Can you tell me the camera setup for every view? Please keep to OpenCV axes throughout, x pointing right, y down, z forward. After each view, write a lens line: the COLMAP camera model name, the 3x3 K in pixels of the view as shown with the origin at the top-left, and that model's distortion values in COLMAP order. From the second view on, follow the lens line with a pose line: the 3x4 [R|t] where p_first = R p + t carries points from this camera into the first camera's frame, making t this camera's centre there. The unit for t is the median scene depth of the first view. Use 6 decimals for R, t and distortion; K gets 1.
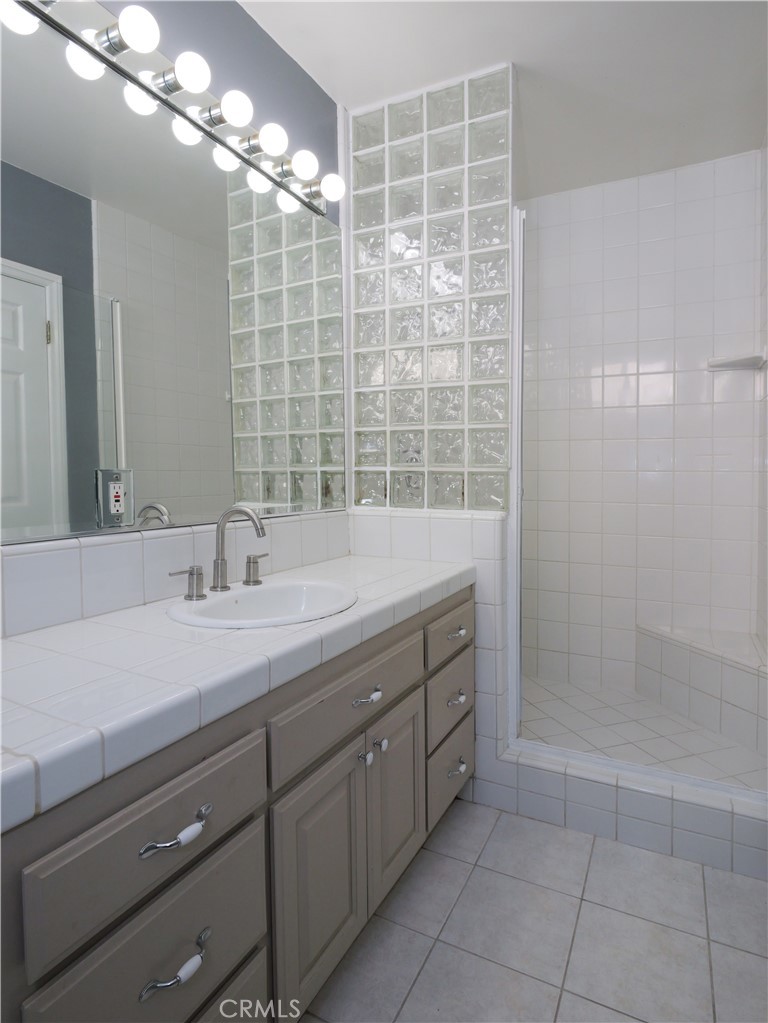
lens RADIAL K [[547.2, 0, 383.0], [0, 547.2, 507.5], [0, 0, 1]] dist [-0.000408, 0.001654]
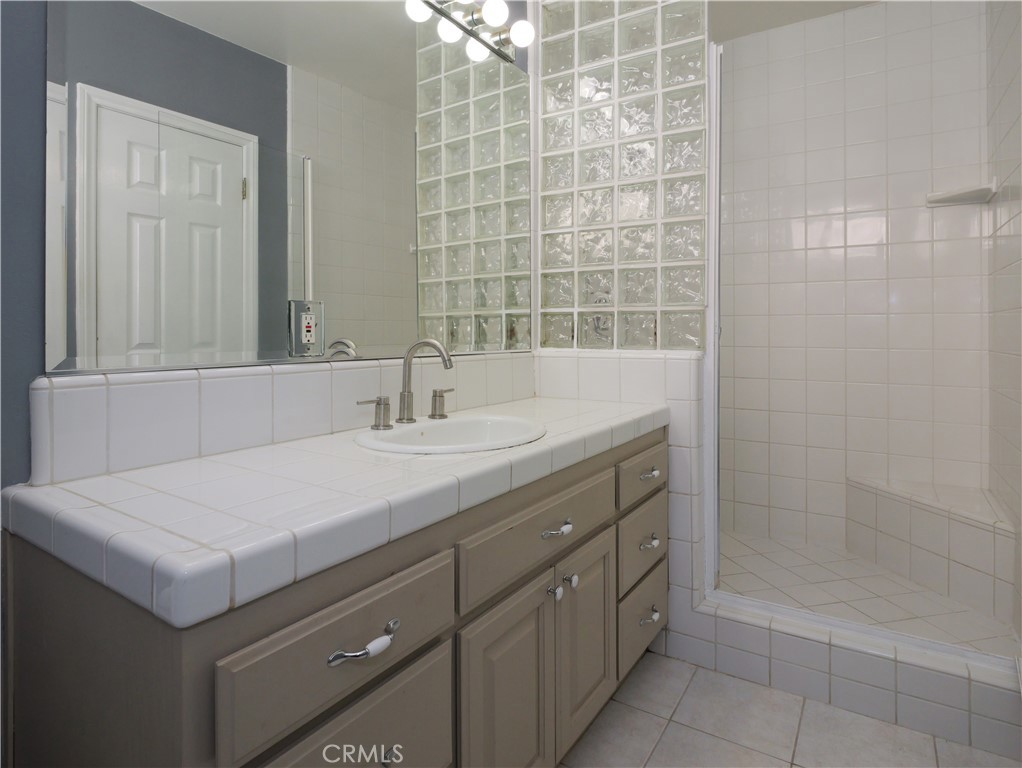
lens RADIAL K [[546.6, 0, 494.1], [0, 546.6, 396.3], [0, 0, 1]] dist [-0.000408, 0.001654]
pose [[0.995599, 0.016233, -0.092300, -0.045909], [-0.019269, 0.999299, -0.032105, 0.125229], [0.091715, 0.033742, 0.995213, 0.028641]]
